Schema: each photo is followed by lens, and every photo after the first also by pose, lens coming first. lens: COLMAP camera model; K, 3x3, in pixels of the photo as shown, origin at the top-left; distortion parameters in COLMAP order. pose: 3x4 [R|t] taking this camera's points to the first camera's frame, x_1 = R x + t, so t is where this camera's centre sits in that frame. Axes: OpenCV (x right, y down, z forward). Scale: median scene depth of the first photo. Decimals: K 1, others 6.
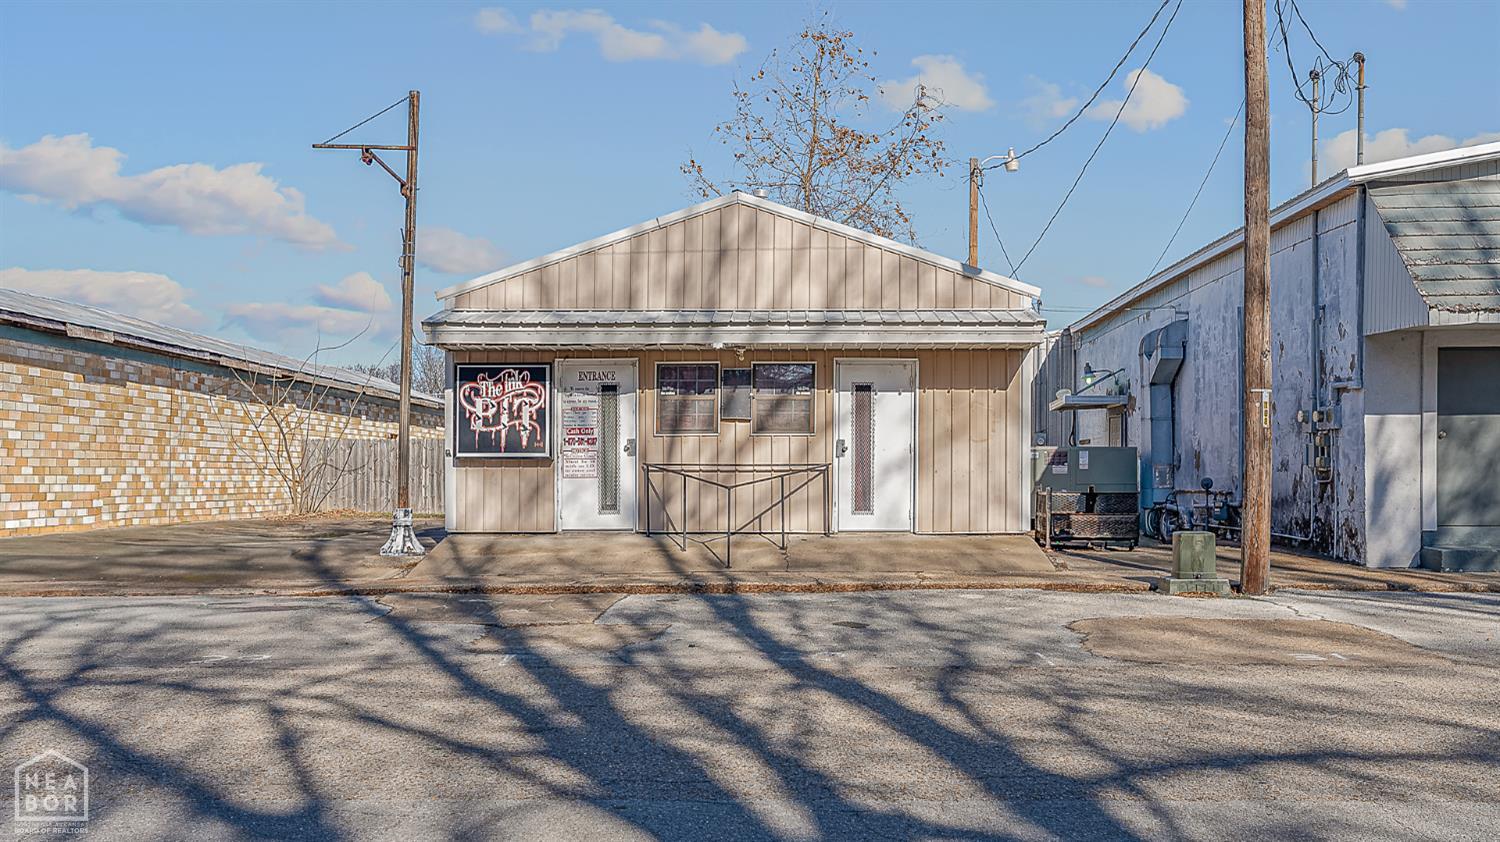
lens RADIAL K [[1308.5, 0, 750.7], [0, 1308.5, 434.0], [0, 0, 1]] dist [0.000909, 0.000264]
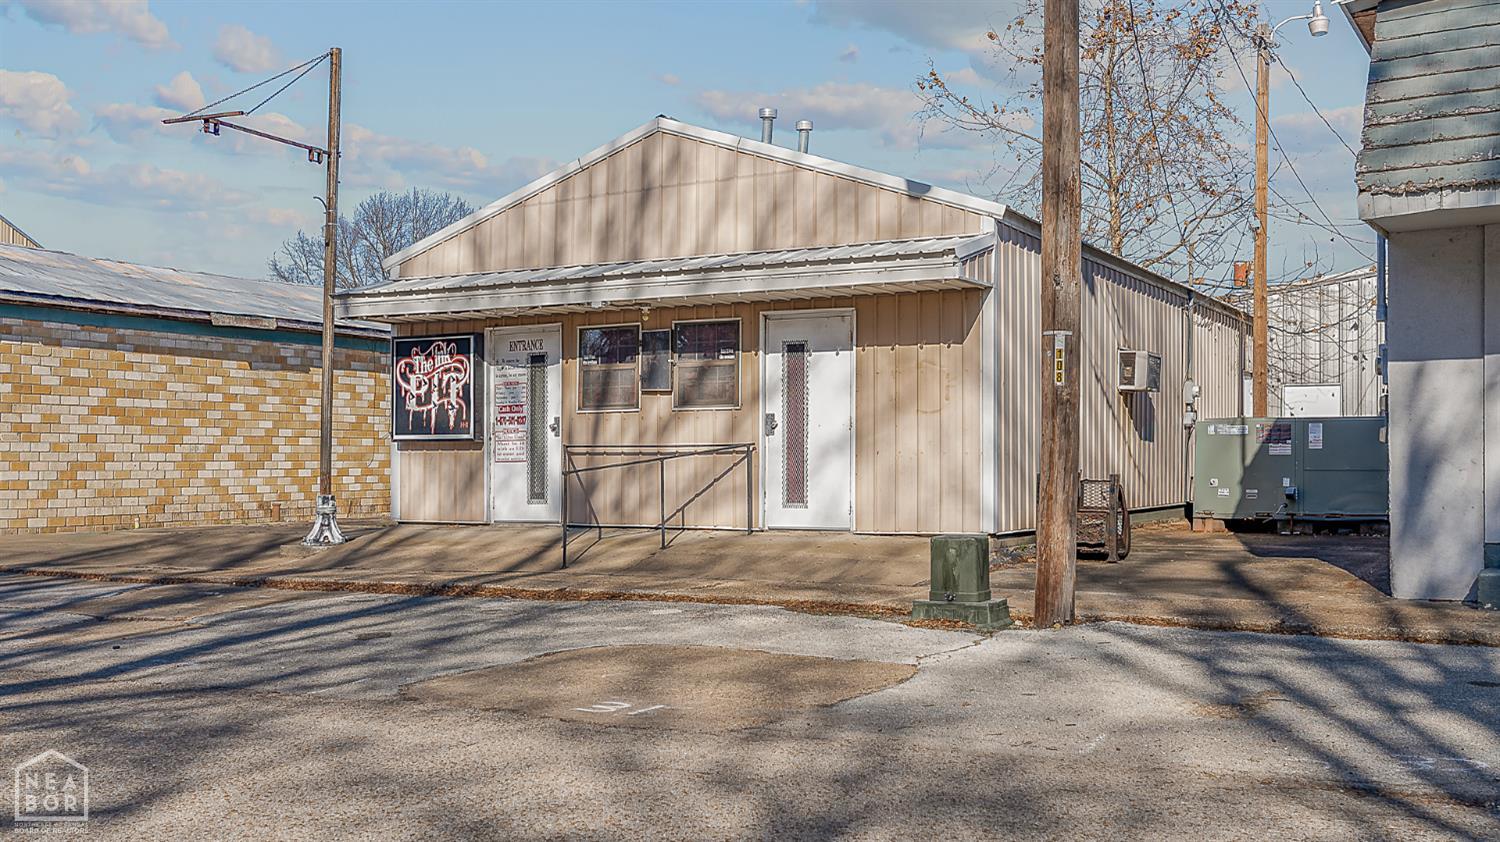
lens RADIAL K [[1509.5, 0, 749.8], [0, 1509.5, 418.5], [0, 0, 1]] dist [-0.010712, 0.000000]
pose [[0.887278, -0.015068, -0.460988, 0.482001], [0.016824, 0.999858, -0.000299, 0.007221], [0.460928, -0.007491, 0.887406, 0.175636]]
